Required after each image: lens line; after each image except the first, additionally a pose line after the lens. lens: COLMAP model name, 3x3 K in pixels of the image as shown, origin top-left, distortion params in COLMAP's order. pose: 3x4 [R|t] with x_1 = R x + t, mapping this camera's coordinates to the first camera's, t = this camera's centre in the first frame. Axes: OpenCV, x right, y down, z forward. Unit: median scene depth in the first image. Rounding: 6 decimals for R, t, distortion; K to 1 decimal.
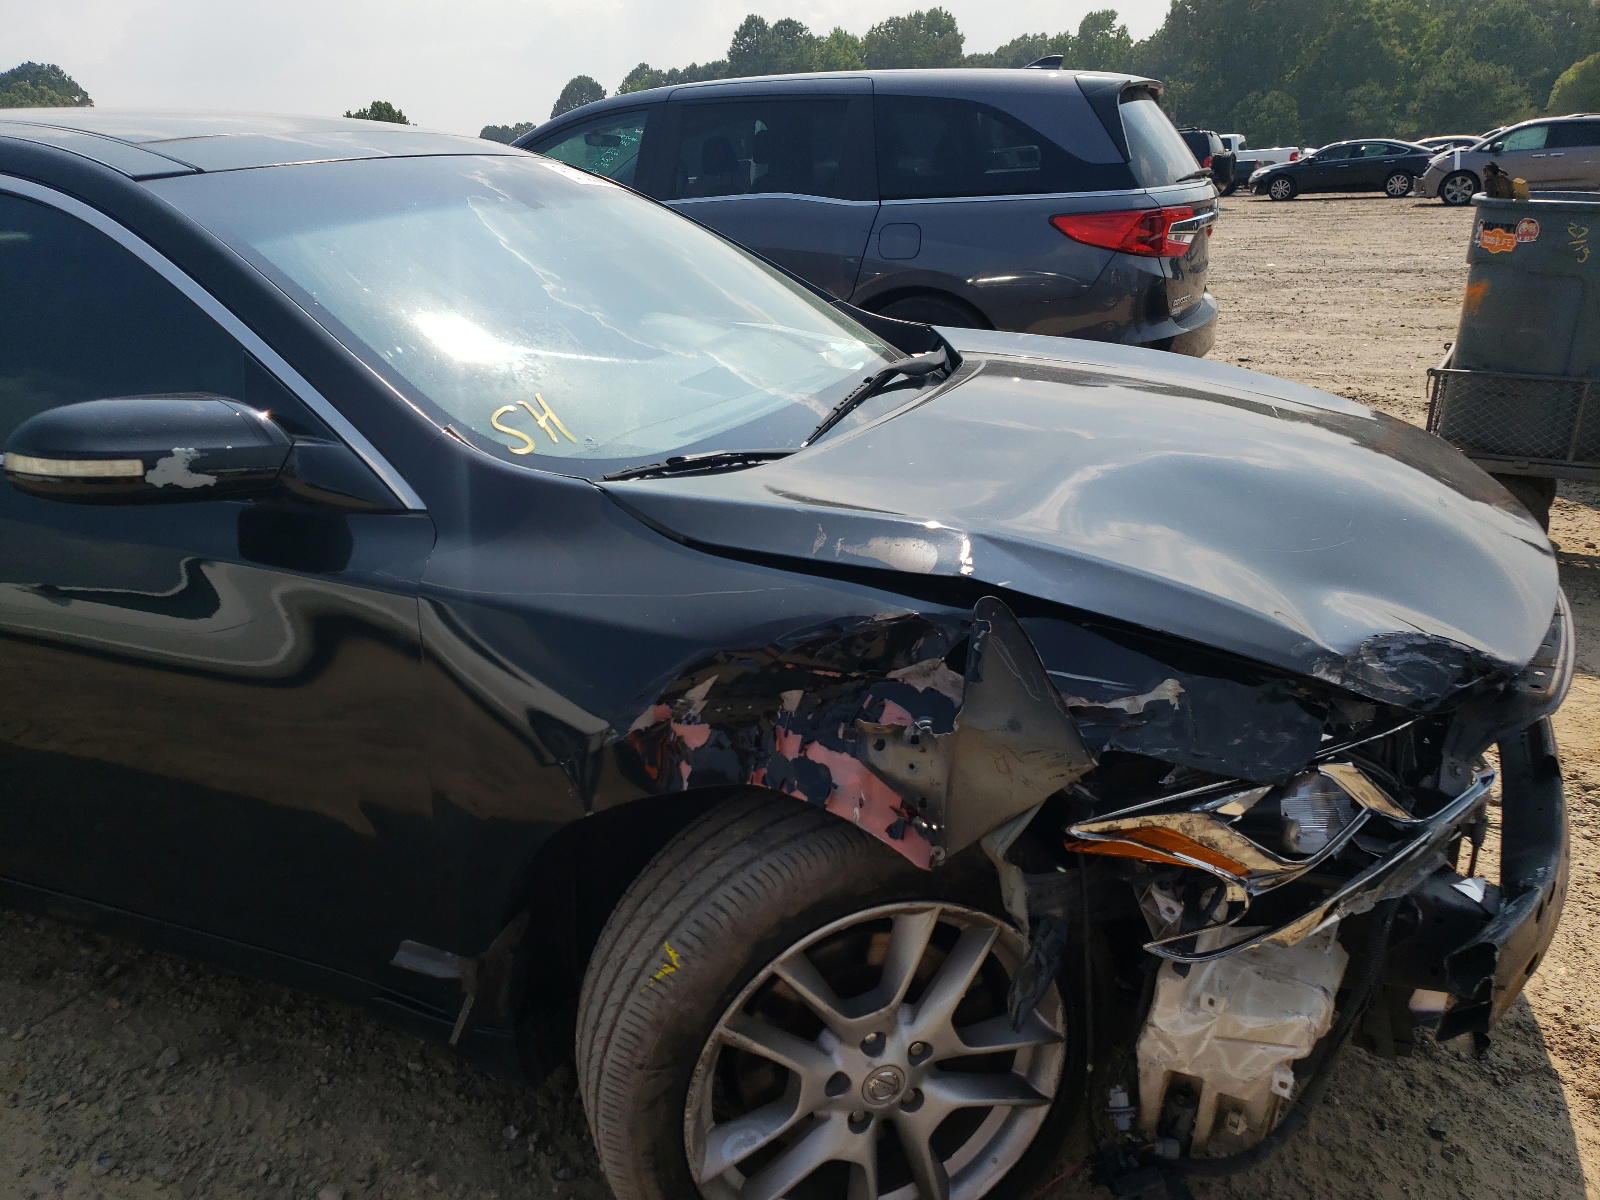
lens RADIAL K [[1230.9, 0, 799.6], [0, 1230.9, 572.2], [0, 0, 1]] dist [0.035839, -0.004478]
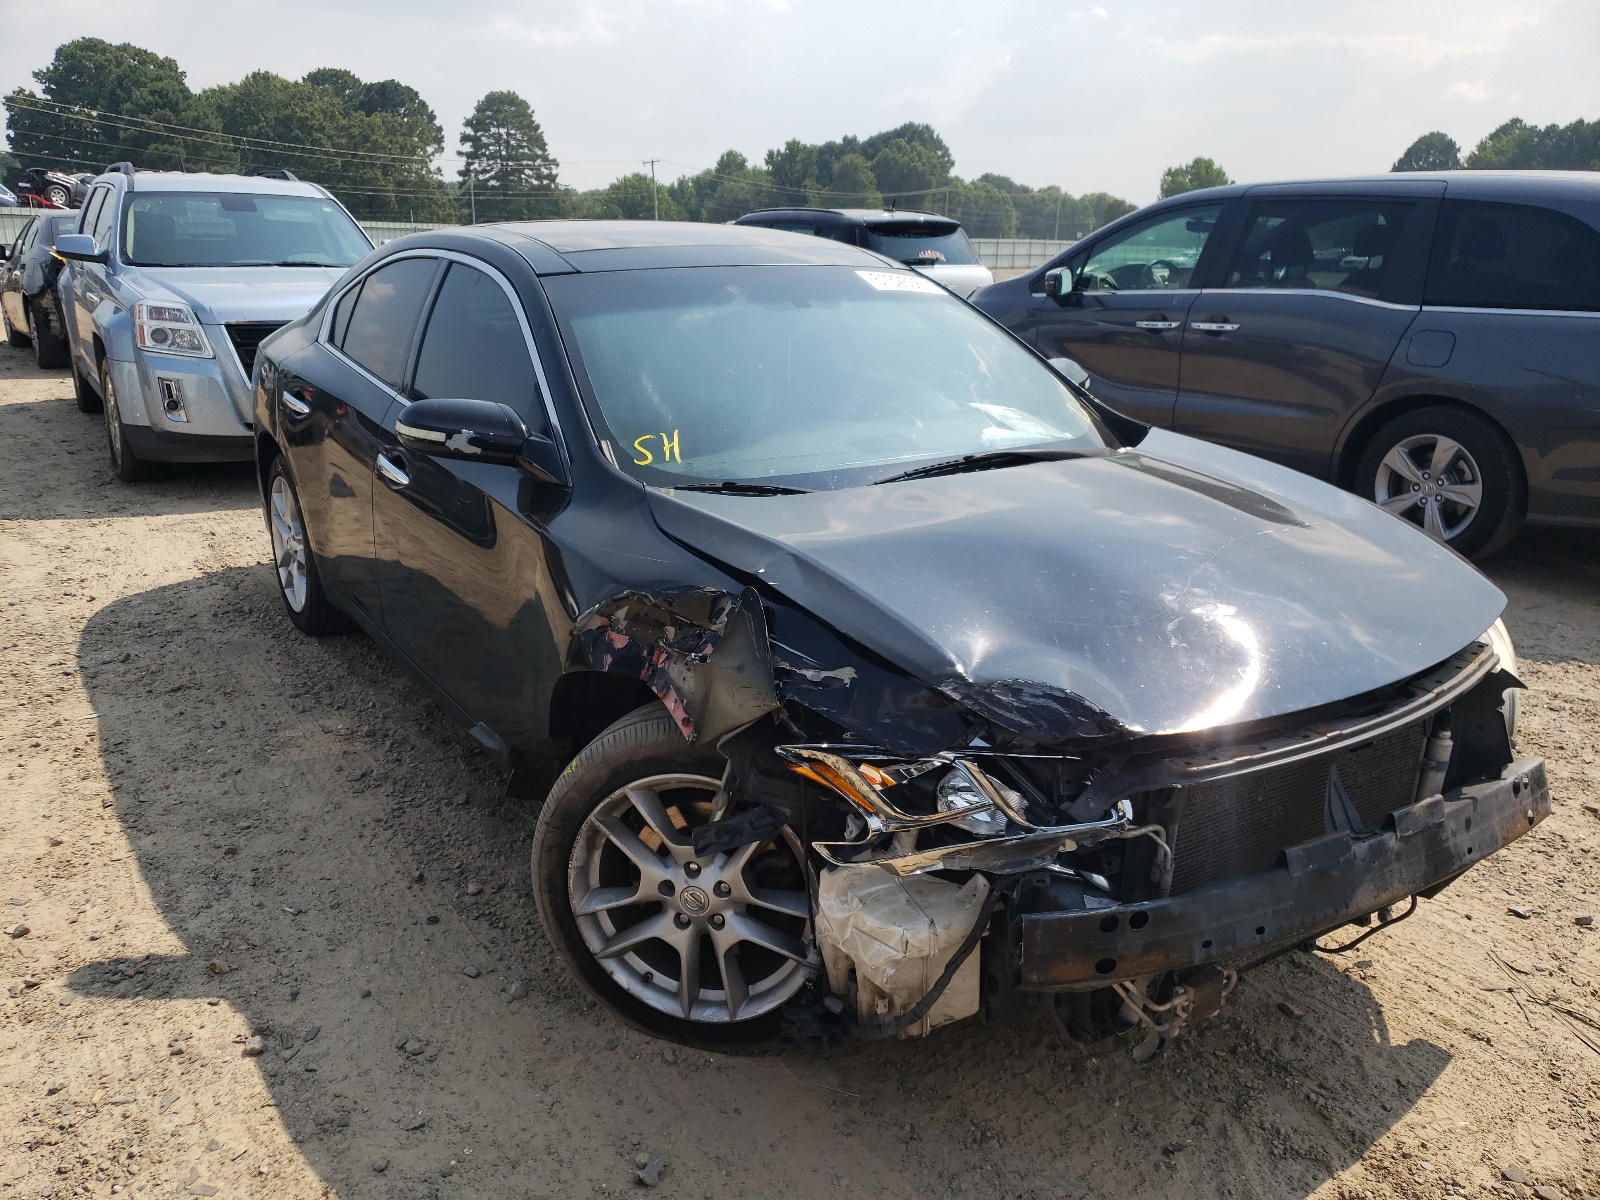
lens RADIAL K [[1207.4, 0, 800.0], [0, 1207.4, 600.0], [0, 0, 1]] dist [0.122588, 0.001042]
pose [[0.835793, 0.202426, -0.510366, 0.922848], [-0.216226, 0.975788, 0.032927, -0.025532], [0.504674, 0.082834, 0.859327, -0.268875]]
